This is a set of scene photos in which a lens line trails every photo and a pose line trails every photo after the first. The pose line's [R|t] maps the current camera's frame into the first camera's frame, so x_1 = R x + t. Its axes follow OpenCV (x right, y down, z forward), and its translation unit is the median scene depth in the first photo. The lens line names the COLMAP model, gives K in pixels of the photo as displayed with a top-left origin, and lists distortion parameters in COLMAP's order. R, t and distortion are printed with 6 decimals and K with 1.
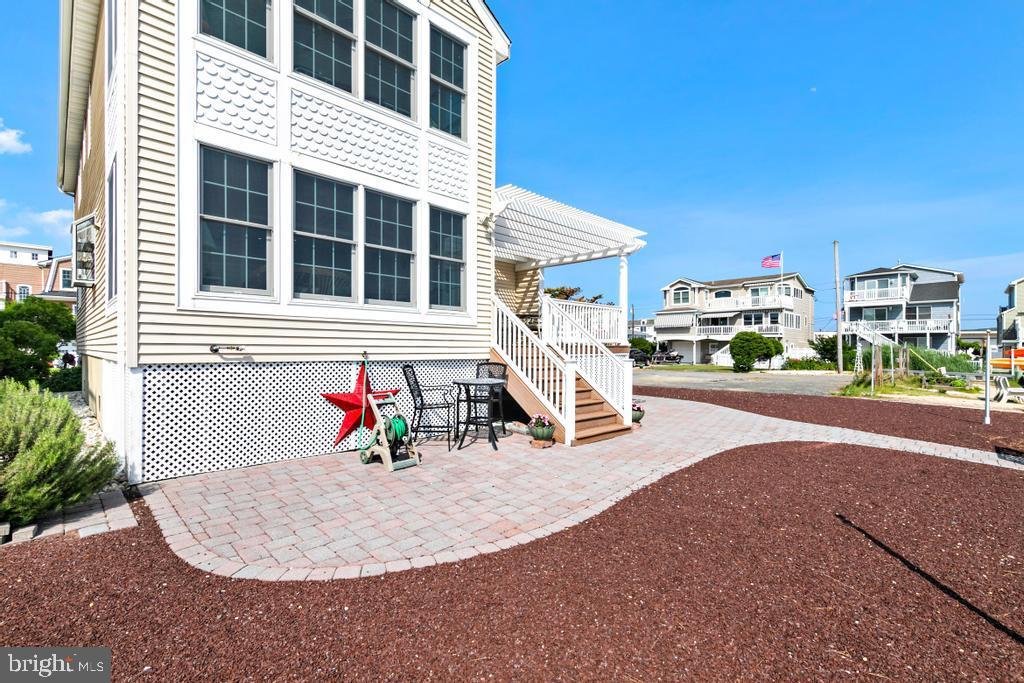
lens RADIAL K [[456.4, 0, 518.6], [0, 456.4, 342.7], [0, 0, 1]] dist [0.003557, 0.000008]
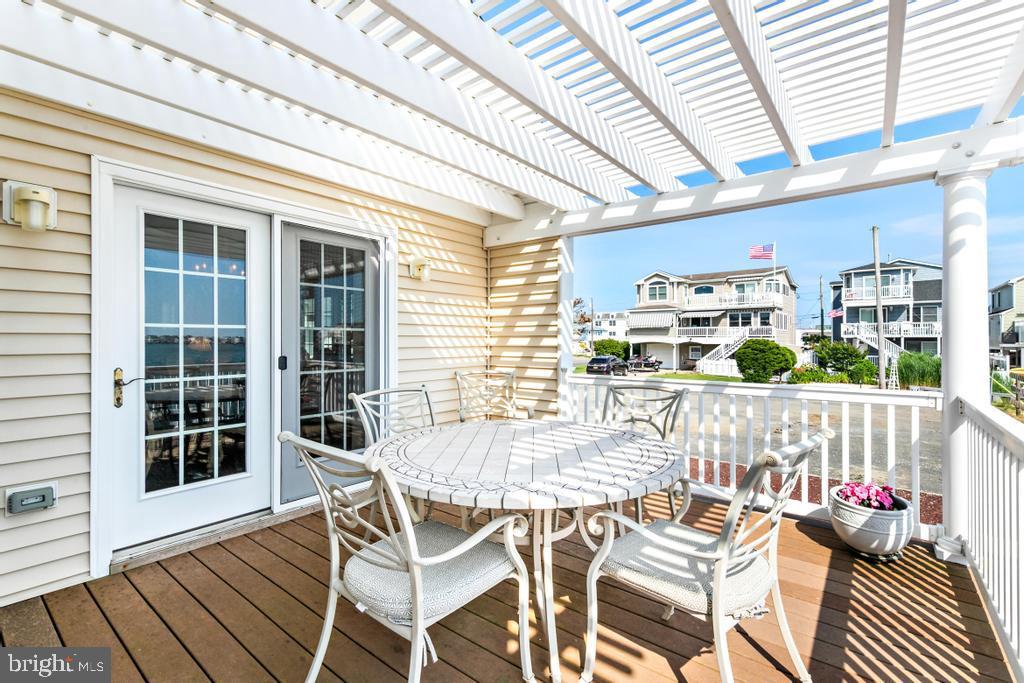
lens RADIAL K [[456.4, 0, 512.8], [0, 456.4, 336.3], [0, 0, 1]] dist [0.003557, 0.000008]
pose [[0.994798, -0.000384, 0.101868, -0.006666], [-0.000231, 0.999982, 0.006025, -0.024488], [-0.101869, -0.006017, 0.994780, 0.179589]]
